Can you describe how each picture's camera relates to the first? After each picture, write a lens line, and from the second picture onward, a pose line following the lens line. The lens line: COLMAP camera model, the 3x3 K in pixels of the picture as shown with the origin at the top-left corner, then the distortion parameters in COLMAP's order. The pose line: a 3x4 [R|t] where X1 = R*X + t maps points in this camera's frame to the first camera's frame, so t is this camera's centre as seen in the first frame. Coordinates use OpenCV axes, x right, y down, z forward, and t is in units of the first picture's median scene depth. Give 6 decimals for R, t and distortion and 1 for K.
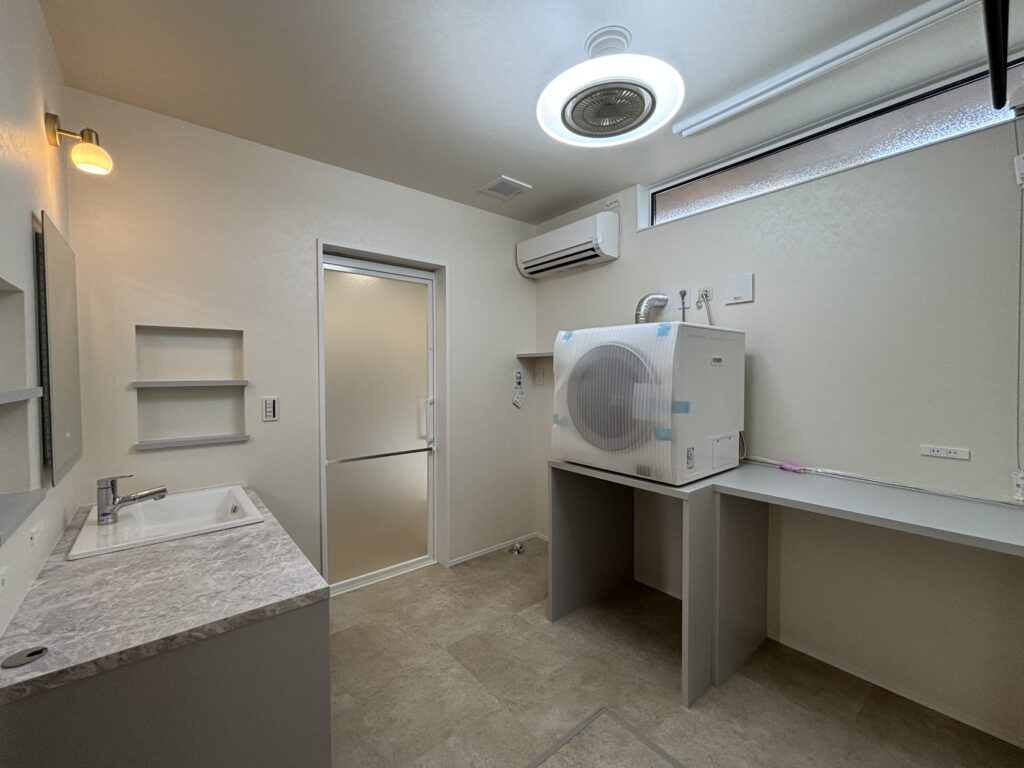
lens RADIAL K [[423.9, 0, 507.6], [0, 423.9, 384.3], [0, 0, 1]] dist [0.001732, -0.000852]
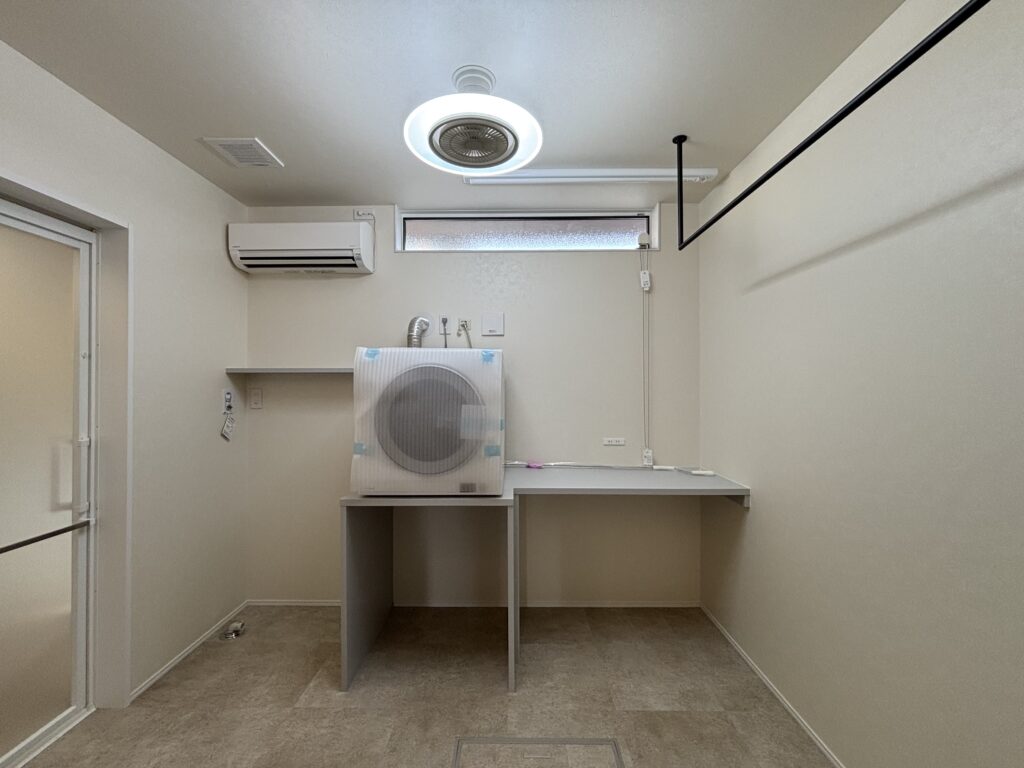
lens RADIAL K [[423.9, 0, 507.6], [0, 423.9, 384.3], [0, 0, 1]] dist [0.001732, -0.000852]
pose [[0.640761, 0.006608, 0.767712, -0.318180], [0.020743, 0.999449, -0.025916, -0.017761], [-0.767460, 0.032530, 0.640270, 0.184025]]
